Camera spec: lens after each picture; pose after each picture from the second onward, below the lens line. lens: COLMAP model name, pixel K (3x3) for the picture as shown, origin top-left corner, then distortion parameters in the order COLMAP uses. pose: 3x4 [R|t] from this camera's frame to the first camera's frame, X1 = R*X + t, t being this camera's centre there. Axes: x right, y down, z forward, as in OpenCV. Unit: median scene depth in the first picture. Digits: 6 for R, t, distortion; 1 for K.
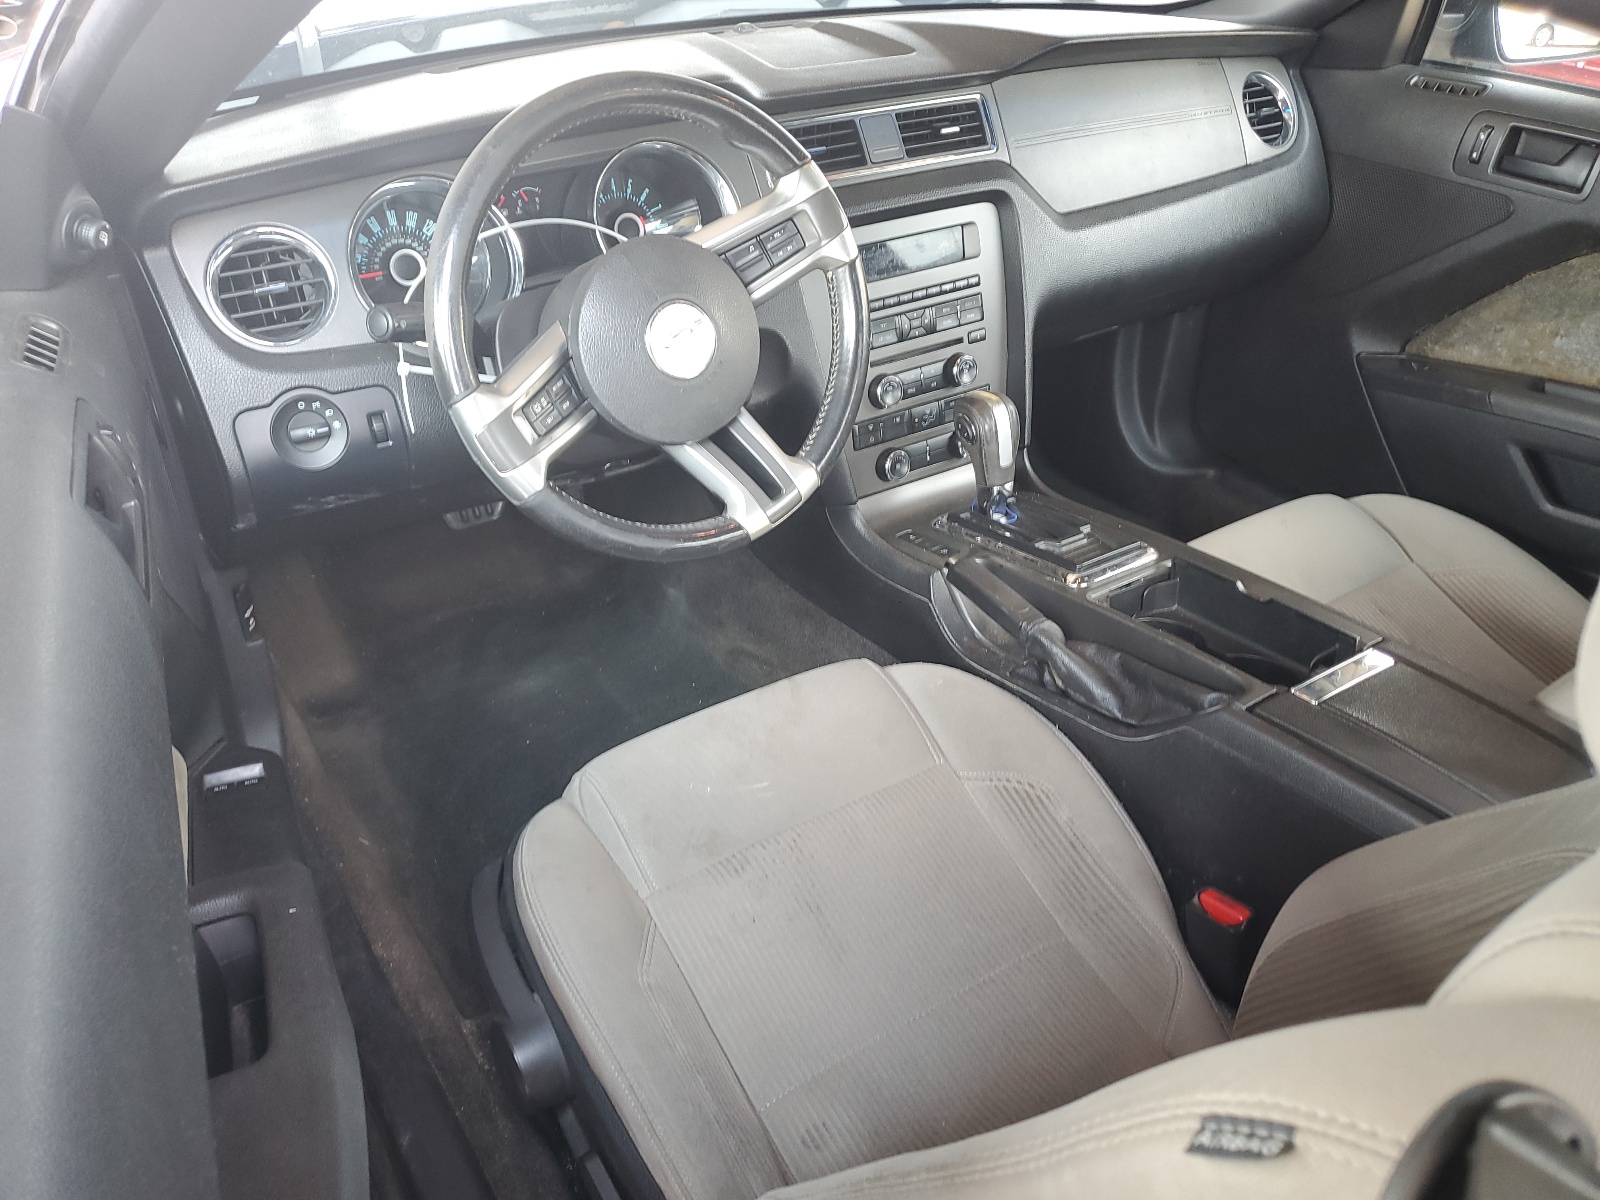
lens RADIAL K [[1209.4, 0, 800.0], [0, 1209.4, 600.0], [0, 0, 1]] dist [-0.008836, -0.008414]
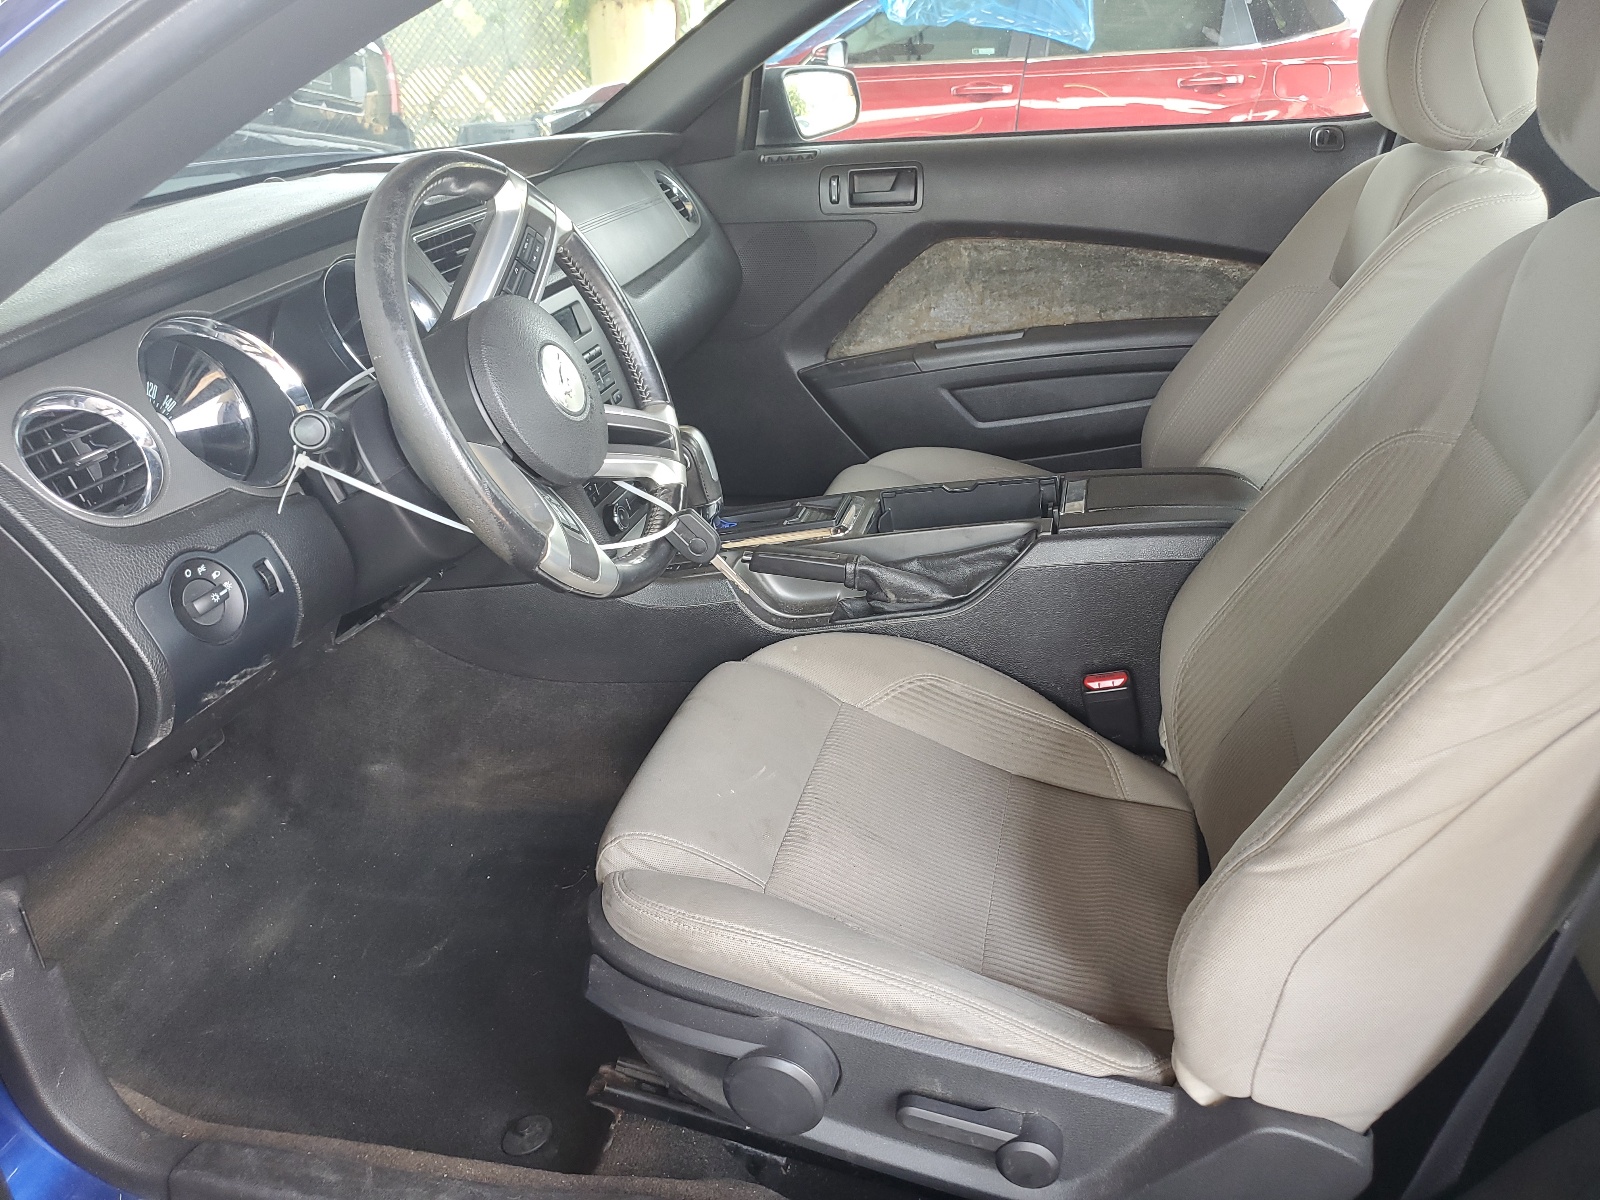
lens RADIAL K [[1209.4, 0, 800.0], [0, 1209.4, 600.0], [0, 0, 1]] dist [-0.008836, -0.008414]
pose [[0.729921, -0.340213, 0.592849, -0.396071], [0.435385, 0.900032, -0.019555, 0.038189], [-0.526931, 0.272391, 0.805076, 0.065233]]
